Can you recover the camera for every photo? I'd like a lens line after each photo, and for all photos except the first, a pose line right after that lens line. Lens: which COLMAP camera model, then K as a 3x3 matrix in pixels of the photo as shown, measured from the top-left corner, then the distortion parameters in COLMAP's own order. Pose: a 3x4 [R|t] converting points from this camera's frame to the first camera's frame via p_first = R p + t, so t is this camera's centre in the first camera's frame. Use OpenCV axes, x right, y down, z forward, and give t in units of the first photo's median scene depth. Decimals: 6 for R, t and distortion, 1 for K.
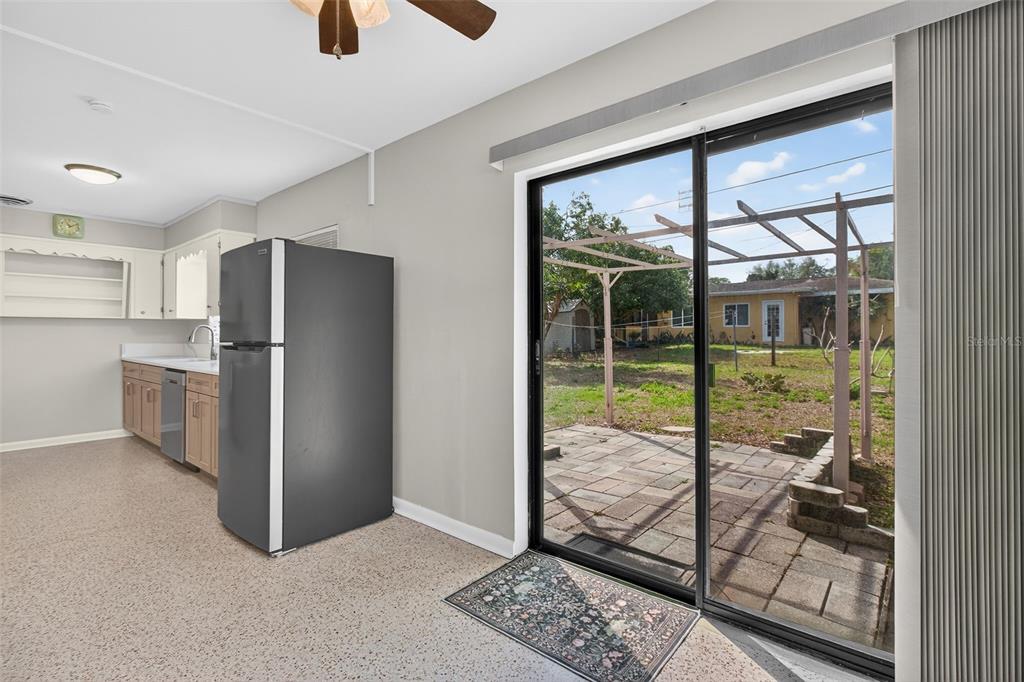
lens RADIAL K [[475.1, 0, 514.7], [0, 475.1, 331.9], [0, 0, 1]] dist [-0.004028, -0.000176]
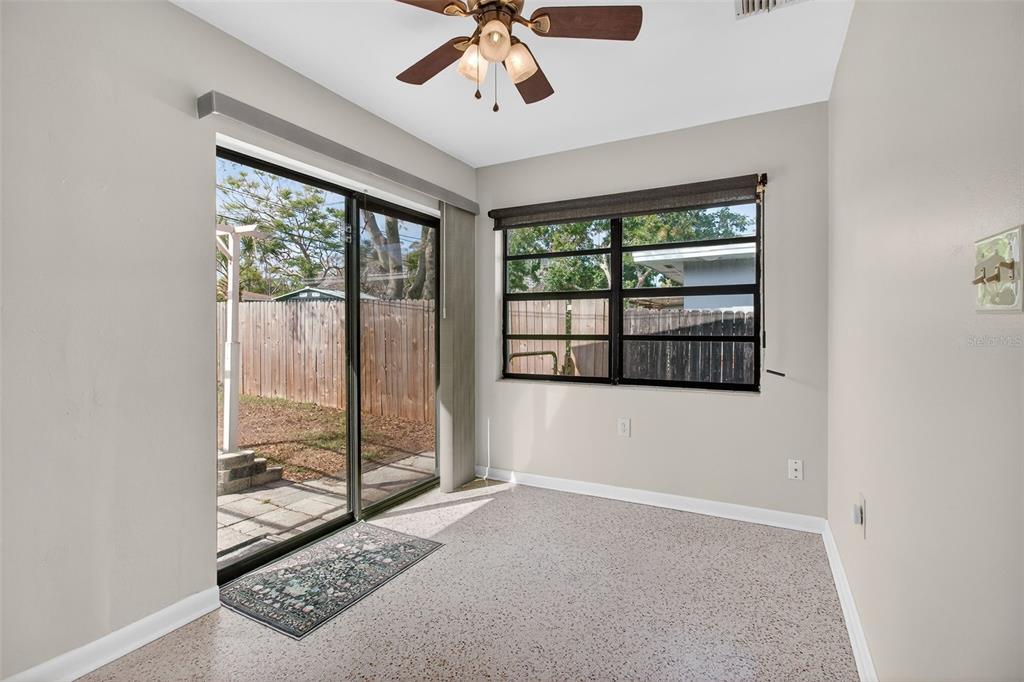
lens RADIAL K [[475.8, 0, 513.3], [0, 475.8, 331.5], [0, 0, 1]] dist [-0.018740, 0.007107]
pose [[-0.210993, 0.000980, 0.977487, -1.060241], [-0.001729, 0.999998, -0.001376, 0.005552], [-0.977486, -0.001980, -0.210991, 0.791269]]
